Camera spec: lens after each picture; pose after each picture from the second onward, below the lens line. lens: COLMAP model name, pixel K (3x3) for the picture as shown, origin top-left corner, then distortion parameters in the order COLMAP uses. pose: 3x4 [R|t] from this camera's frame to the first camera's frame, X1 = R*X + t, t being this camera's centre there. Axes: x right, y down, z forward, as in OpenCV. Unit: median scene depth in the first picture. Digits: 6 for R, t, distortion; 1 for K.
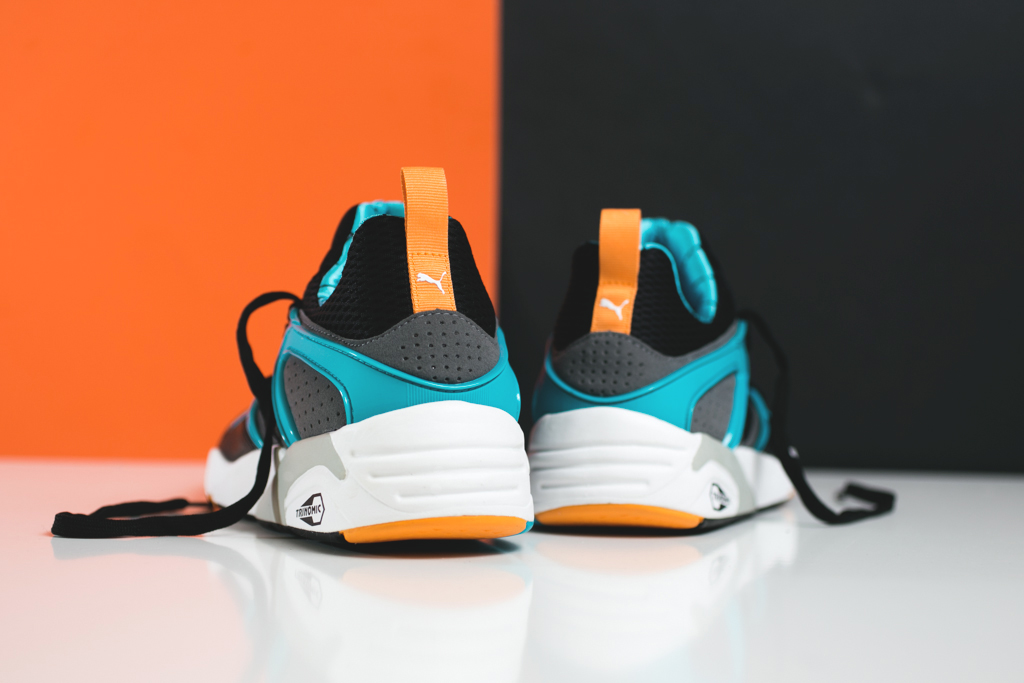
lens RADIAL K [[1508.8, 0, 509.7], [0, 1508.8, 340.0], [0, 0, 1]] dist [0.167438, 0.000000]
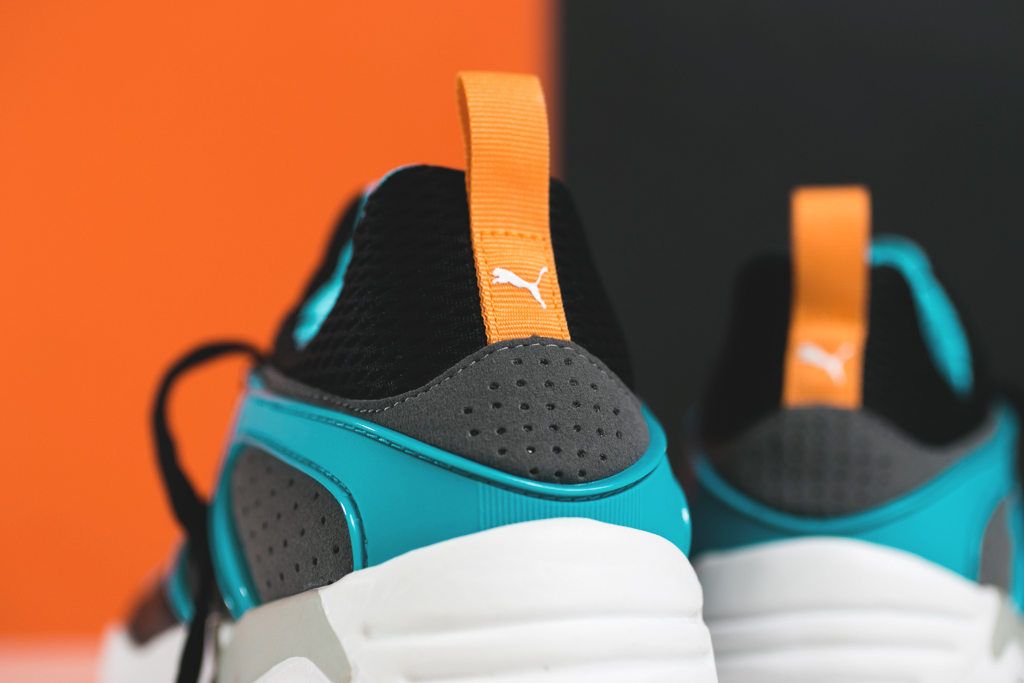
lens RADIAL K [[1508.8, 0, 514.3], [0, 1508.8, 342.9], [0, 0, 1]] dist [0.167438, 0.000000]
pose [[0.999838, -0.009205, 0.015458, -0.061179], [0.010848, 0.993891, -0.109830, 0.036225], [-0.014352, 0.109980, 0.993830, 0.491419]]
